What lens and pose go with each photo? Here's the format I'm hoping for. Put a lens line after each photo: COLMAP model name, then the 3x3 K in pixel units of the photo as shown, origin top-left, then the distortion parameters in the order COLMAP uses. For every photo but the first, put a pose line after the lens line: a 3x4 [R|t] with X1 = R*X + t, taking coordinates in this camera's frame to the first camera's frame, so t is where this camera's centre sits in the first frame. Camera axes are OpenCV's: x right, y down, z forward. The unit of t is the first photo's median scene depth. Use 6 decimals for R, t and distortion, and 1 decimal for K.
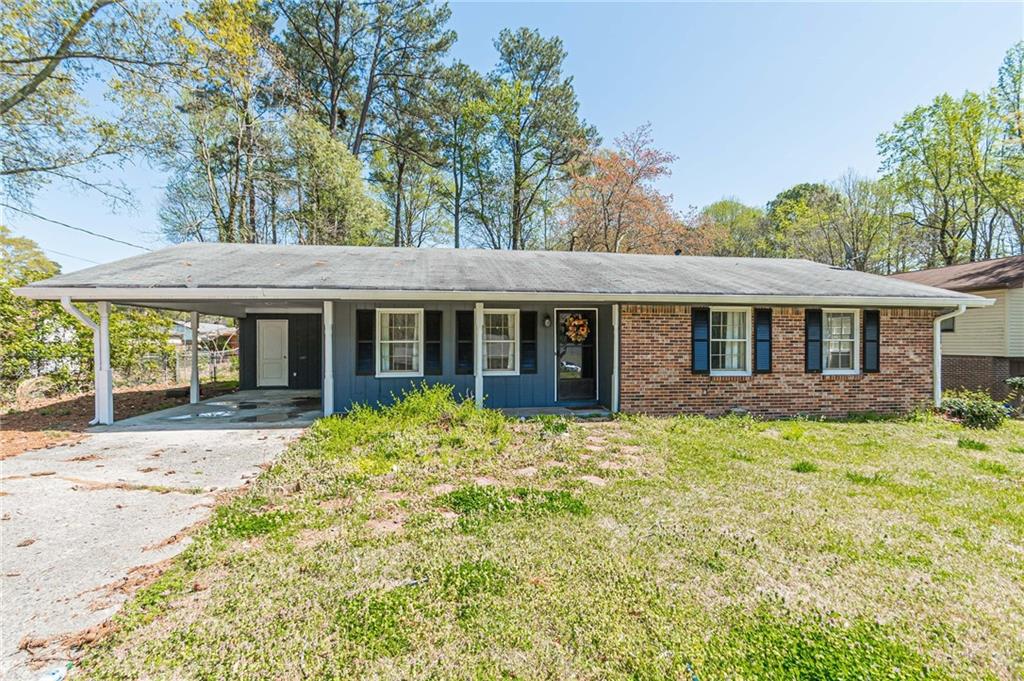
lens RADIAL K [[451.7, 0, 503.5], [0, 451.7, 339.0], [0, 0, 1]] dist [0.002281, -0.003119]
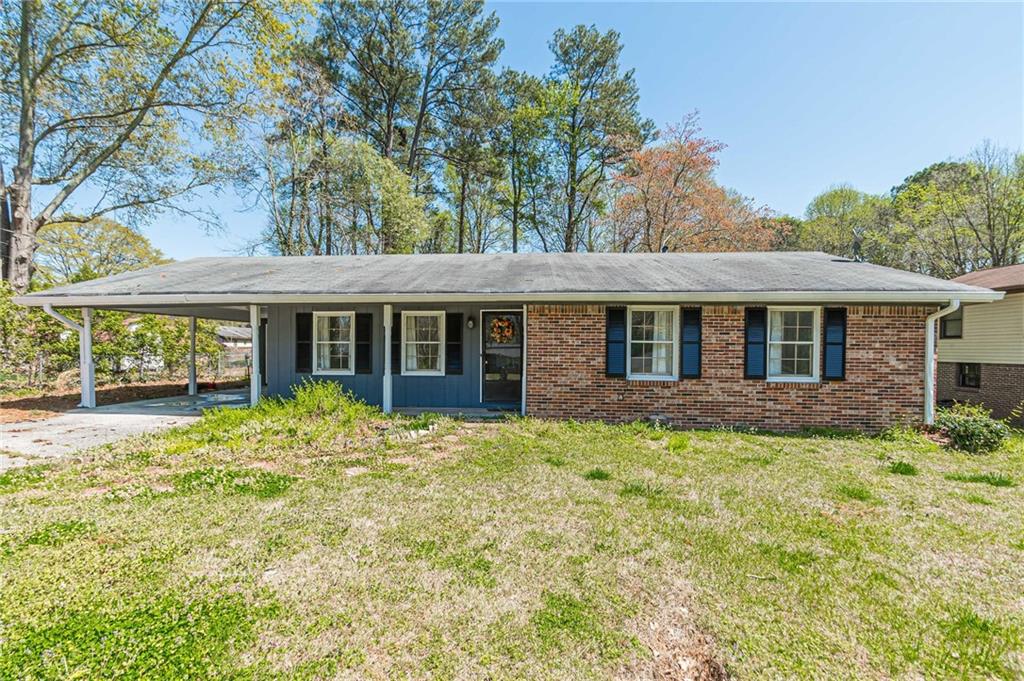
lens RADIAL K [[451.7, 0, 509.9], [0, 451.7, 350.9], [0, 0, 1]] dist [0.002281, -0.003119]
pose [[0.977393, 0.007637, -0.211290, 0.389013], [-0.005406, 0.999923, 0.011135, 0.011638], [0.211359, -0.009742, 0.977360, 0.032571]]
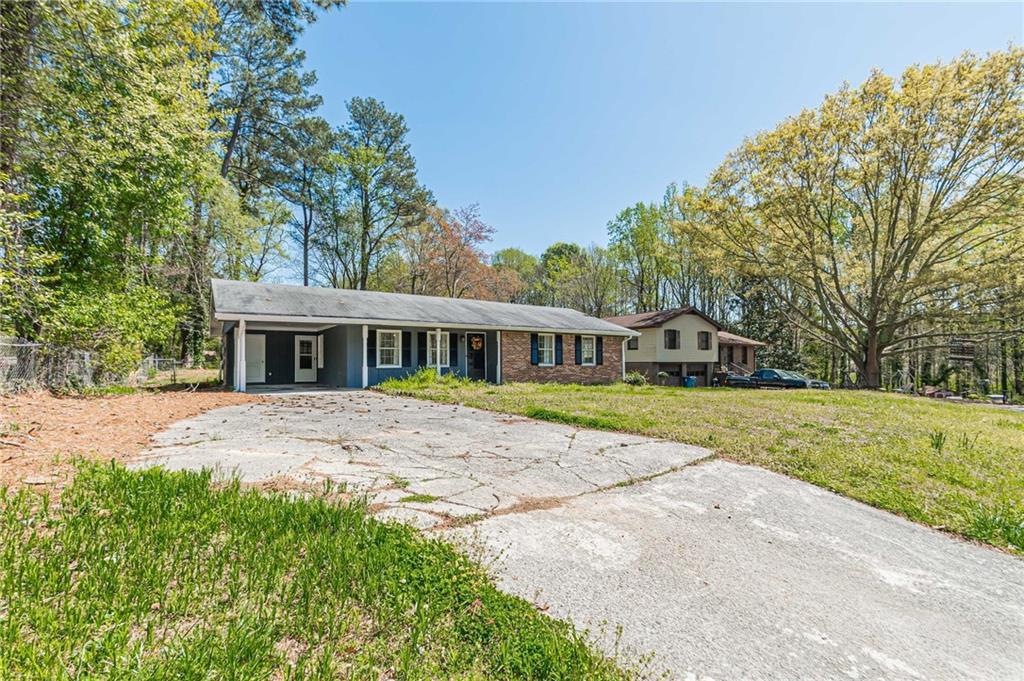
lens RADIAL K [[451.7, 0, 503.2], [0, 451.7, 346.3], [0, 0, 1]] dist [0.002281, -0.003119]
pose [[0.898191, 0.013056, 0.439412, -0.583013], [0.002201, 0.999413, -0.034194, 0.057859], [-0.439600, 0.031680, 0.897635, -0.778807]]
